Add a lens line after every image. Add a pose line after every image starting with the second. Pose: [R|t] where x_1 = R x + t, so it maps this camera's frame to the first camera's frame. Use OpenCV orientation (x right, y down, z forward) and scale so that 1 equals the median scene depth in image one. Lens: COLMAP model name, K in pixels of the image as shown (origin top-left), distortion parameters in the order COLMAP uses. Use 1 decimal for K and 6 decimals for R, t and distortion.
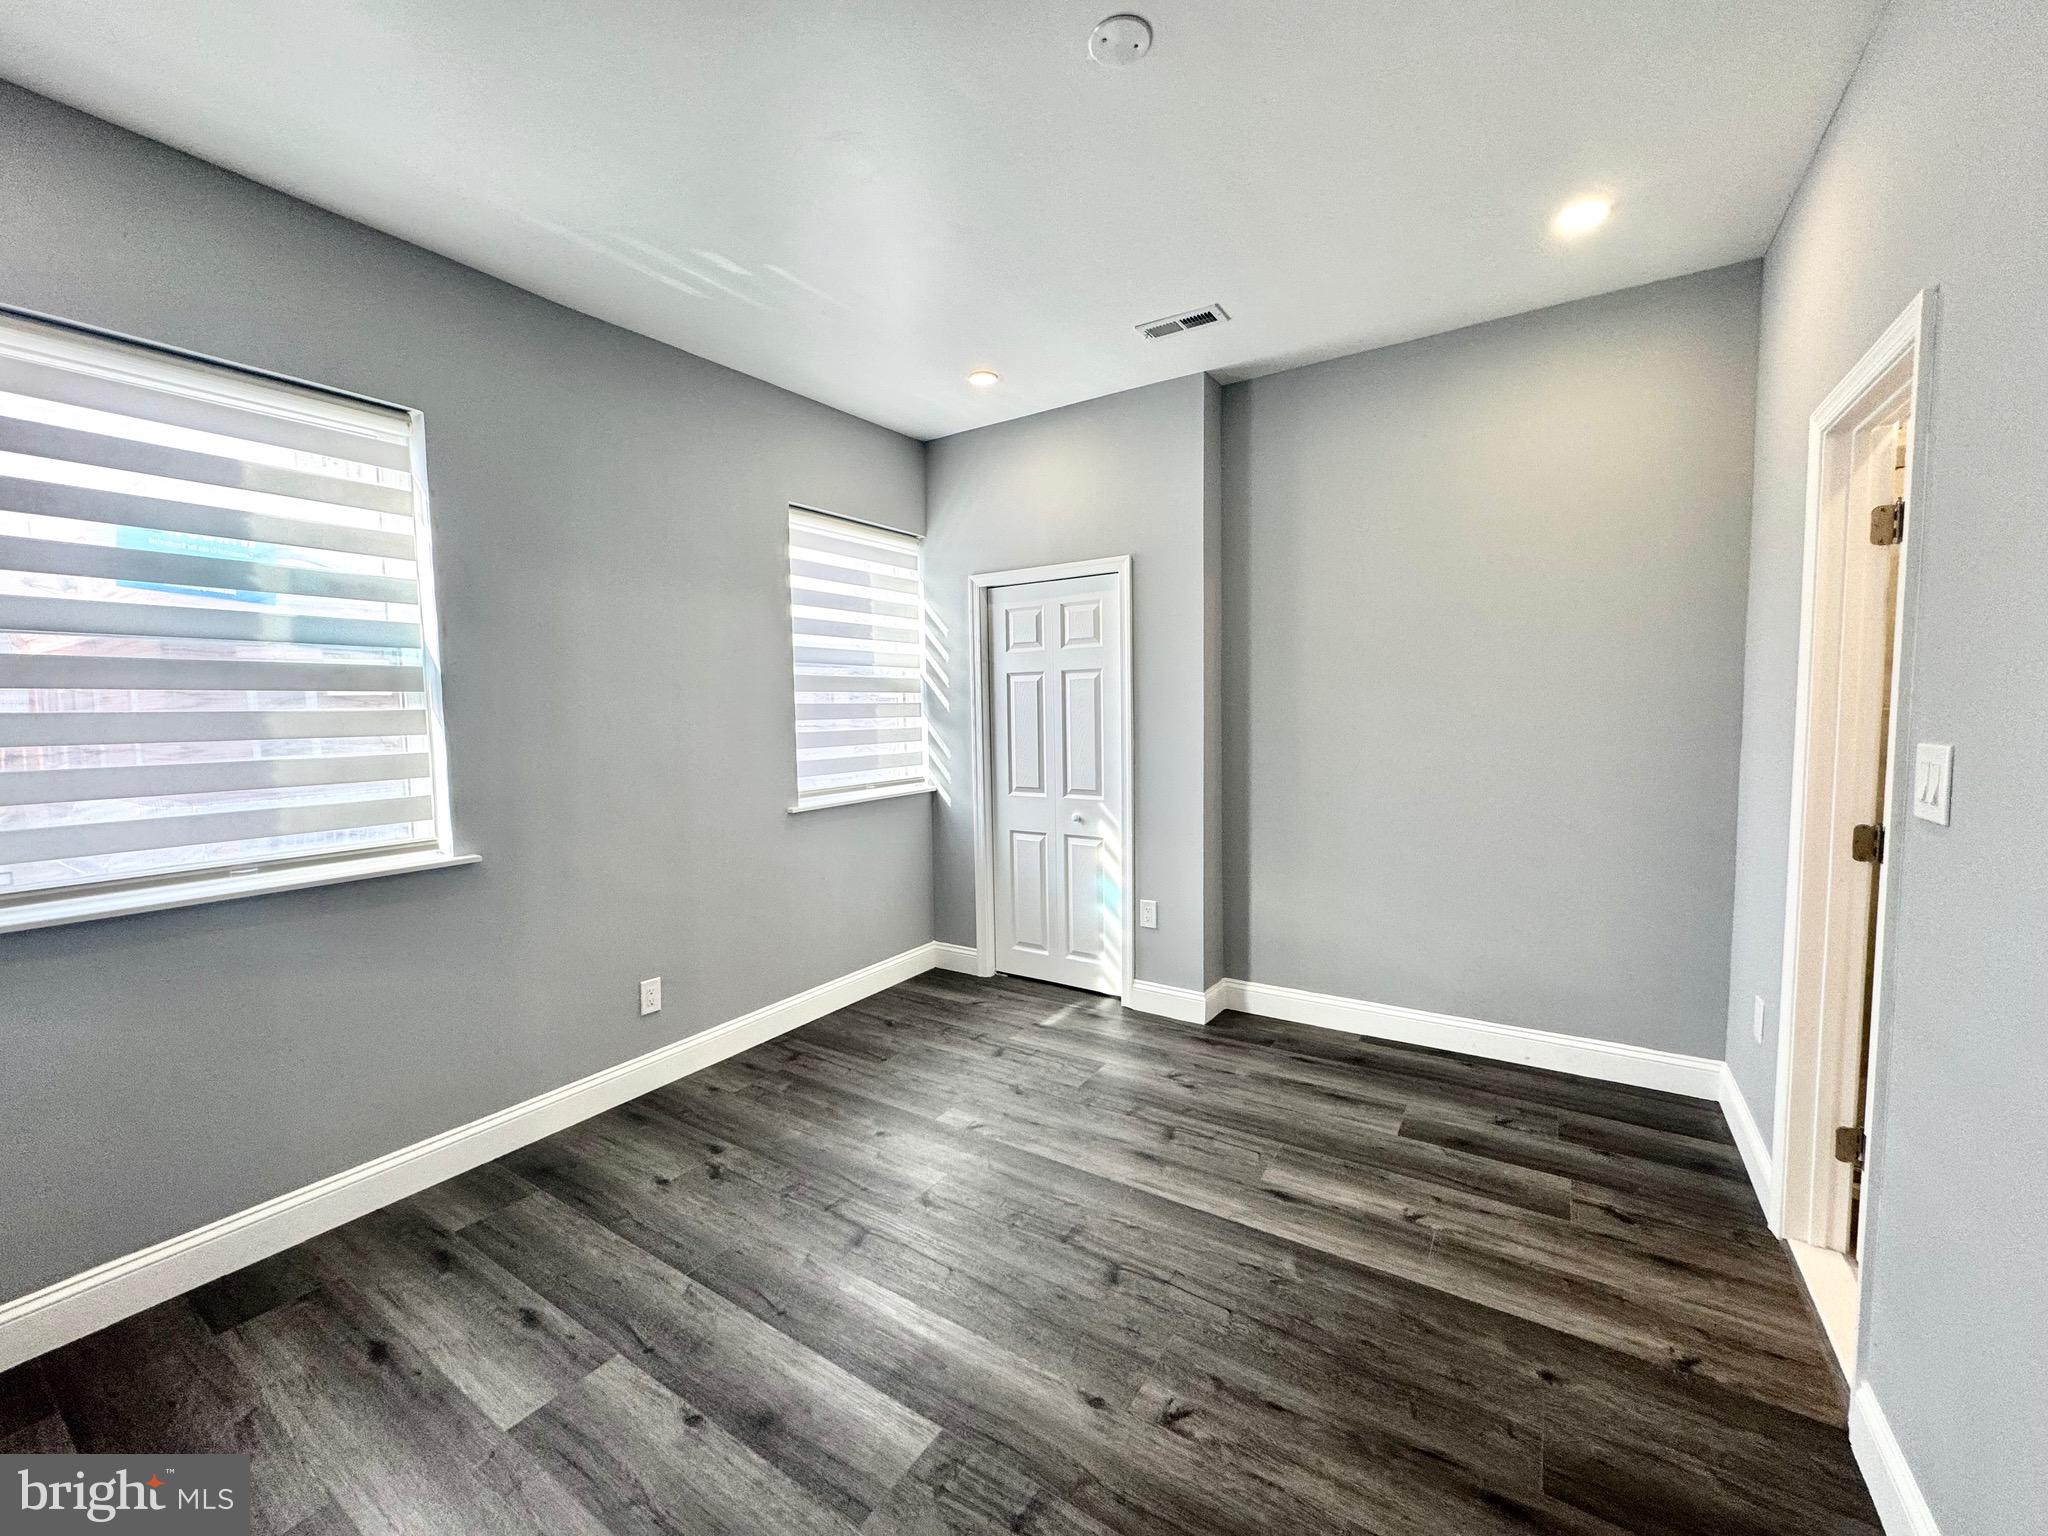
lens RADIAL K [[817.5, 0, 1022.6], [0, 817.5, 766.0], [0, 0, 1]] dist [-0.002804, 0.000523]
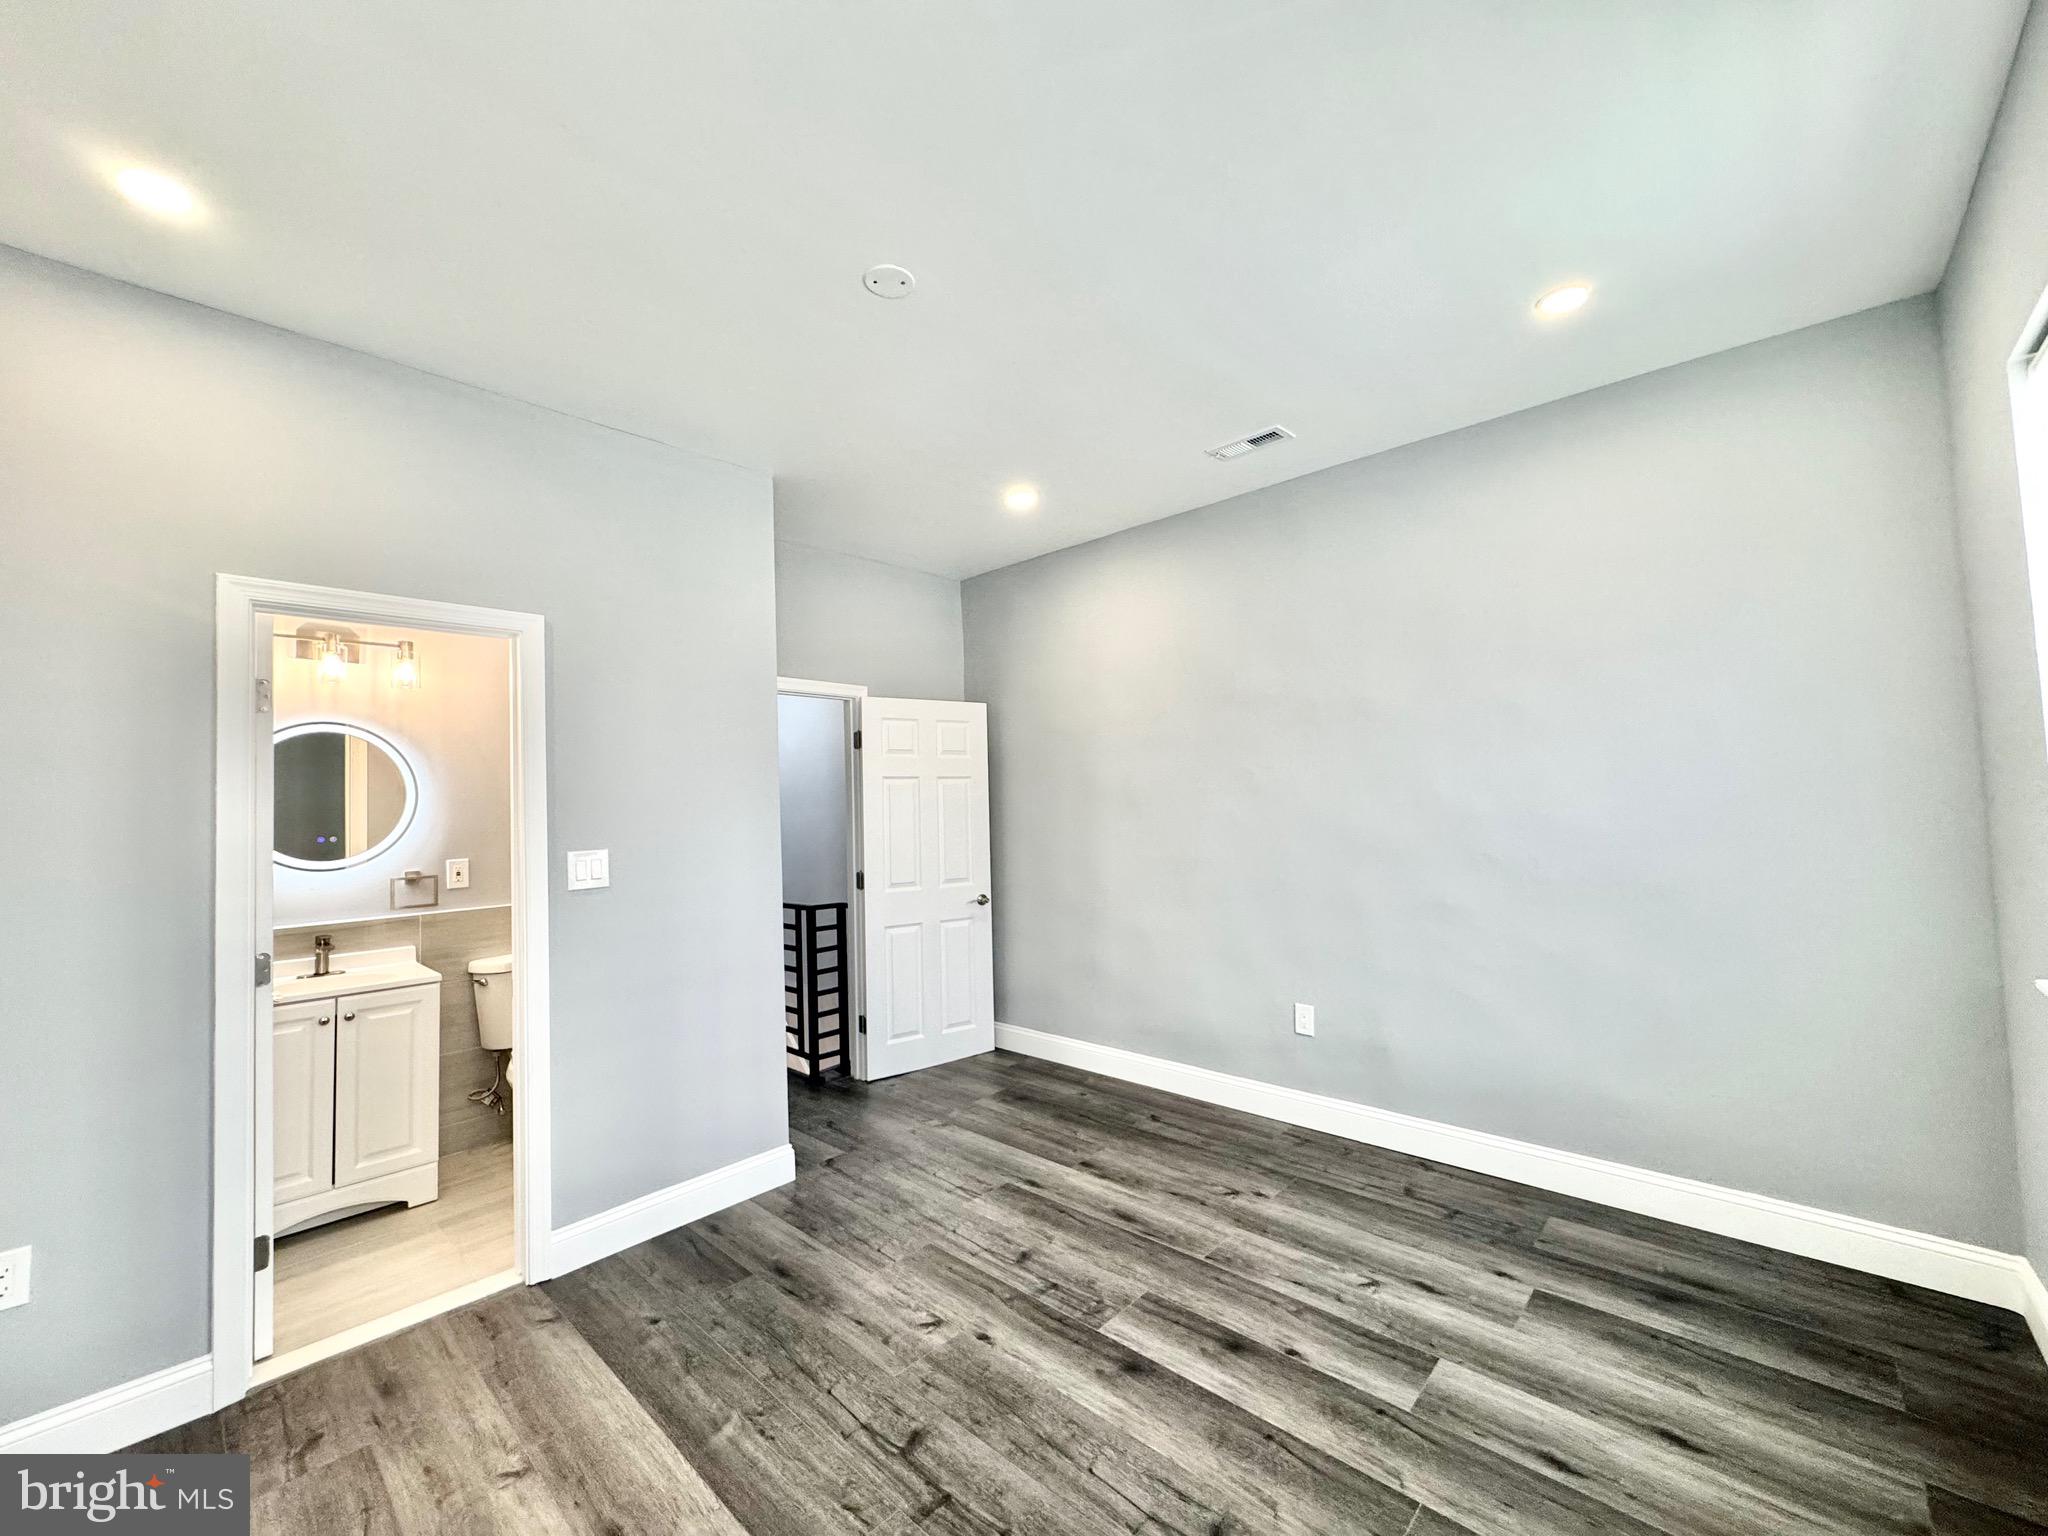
lens RADIAL K [[815.5, 0, 1021.6], [0, 815.5, 766.5], [0, 0, 1]] dist [-0.001600, 0.000136]
pose [[-0.982436, 0.059362, 0.176908, -0.240818], [0.064239, 0.997693, 0.021965, -0.158945], [-0.175196, 0.032943, -0.983982, 2.085987]]
